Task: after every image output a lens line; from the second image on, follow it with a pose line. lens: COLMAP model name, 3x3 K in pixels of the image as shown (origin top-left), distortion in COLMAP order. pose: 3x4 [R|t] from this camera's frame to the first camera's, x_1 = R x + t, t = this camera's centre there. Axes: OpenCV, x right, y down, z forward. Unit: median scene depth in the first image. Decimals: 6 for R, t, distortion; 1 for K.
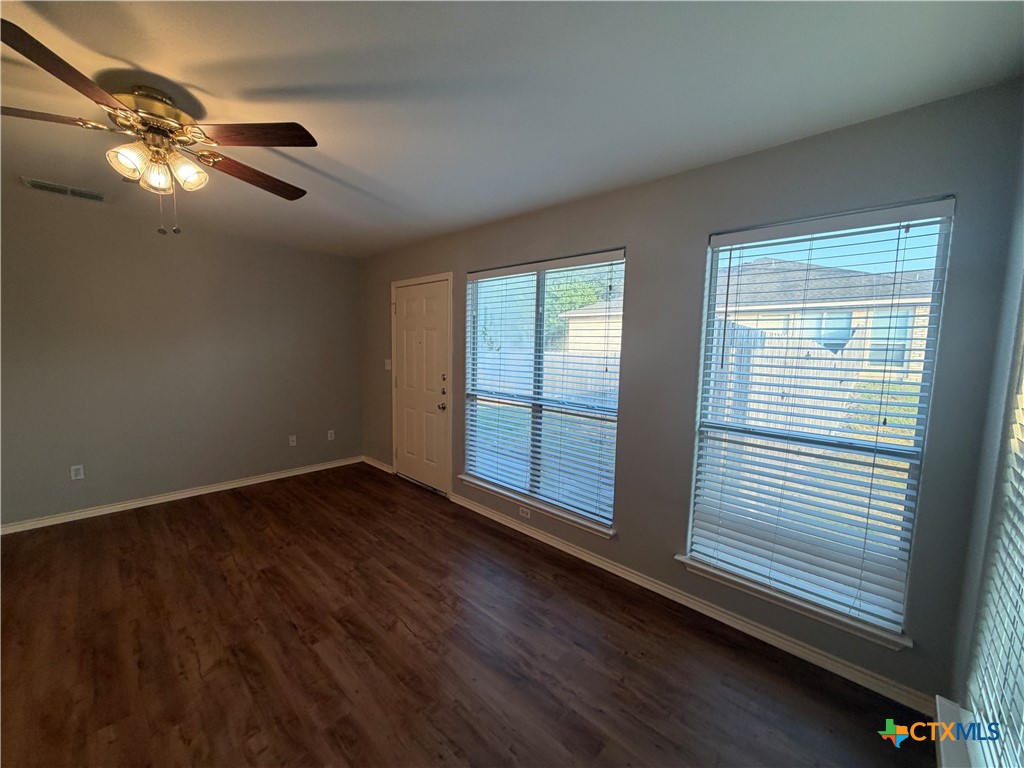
lens RADIAL K [[408.8, 0, 511.5], [0, 408.8, 384.8], [0, 0, 1]] dist [0.000429, 0.000233]
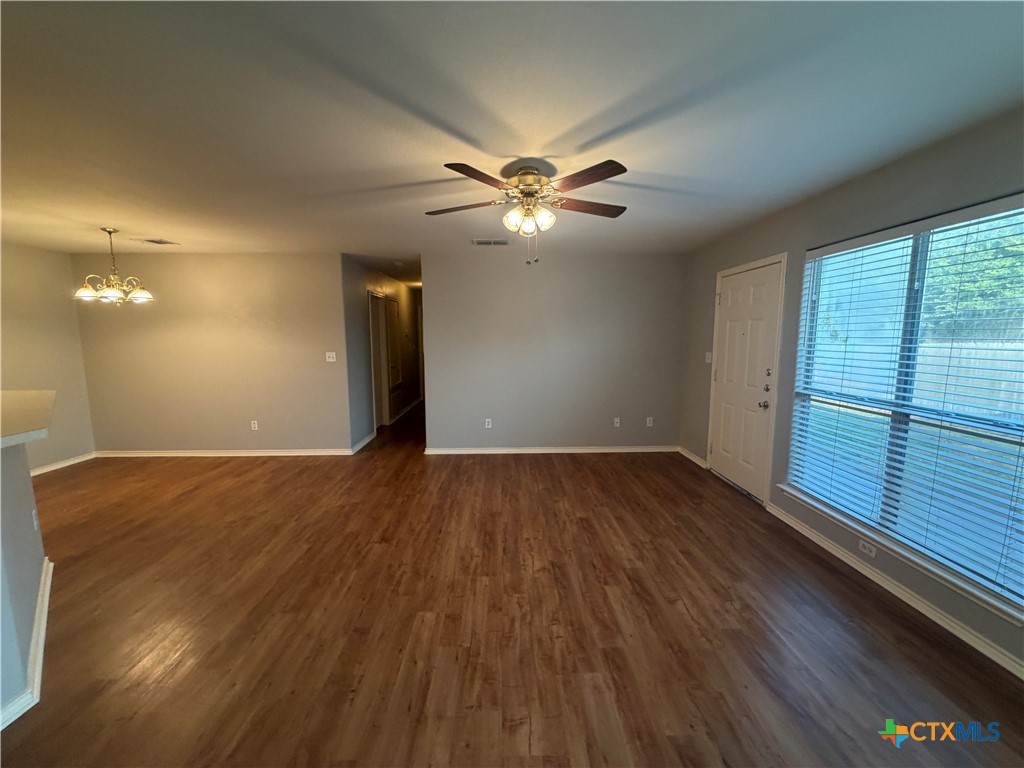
lens RADIAL K [[408.8, 0, 509.4], [0, 408.8, 384.0], [0, 0, 1]] dist [0.000429, 0.000233]
pose [[0.704471, 0.062479, -0.706977, 0.100621], [-0.051949, 0.997985, 0.036432, 0.006014], [0.707829, 0.011062, 0.706297, -0.049101]]
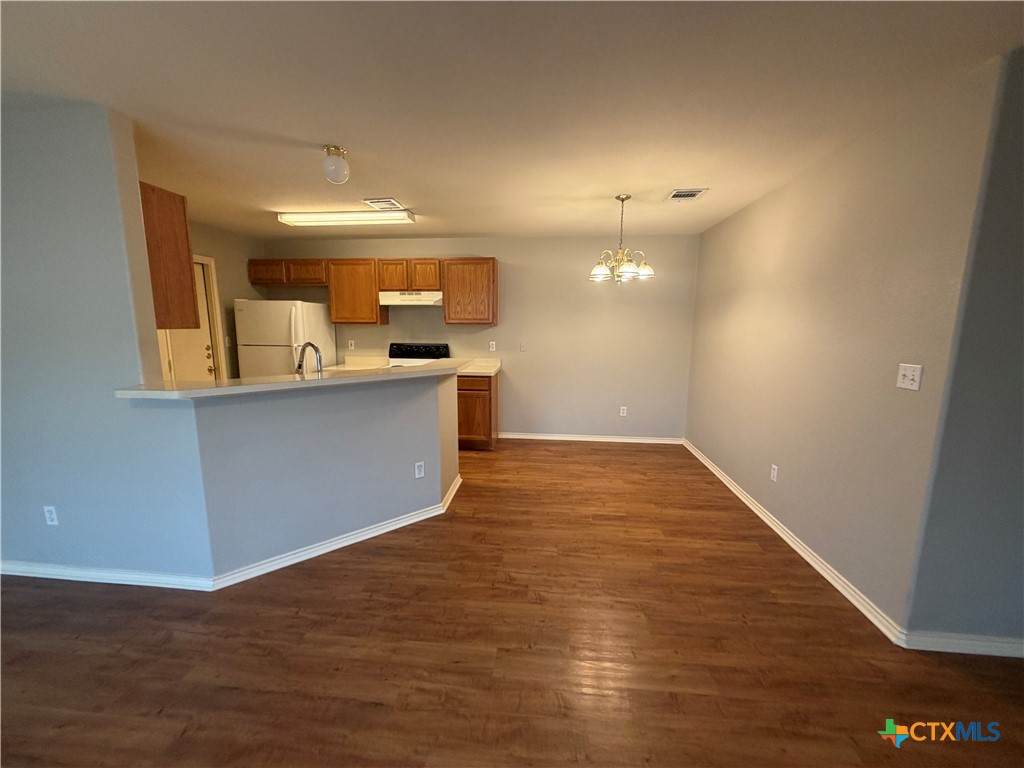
lens RADIAL K [[408.8, 0, 510.2], [0, 408.8, 387.6], [0, 0, 1]] dist [0.000429, 0.000233]
pose [[-0.786725, 0.076925, -0.612491, -0.565468], [-0.079185, 0.971432, 0.223716, -0.064334], [0.612203, 0.224503, -0.758159, 0.568634]]
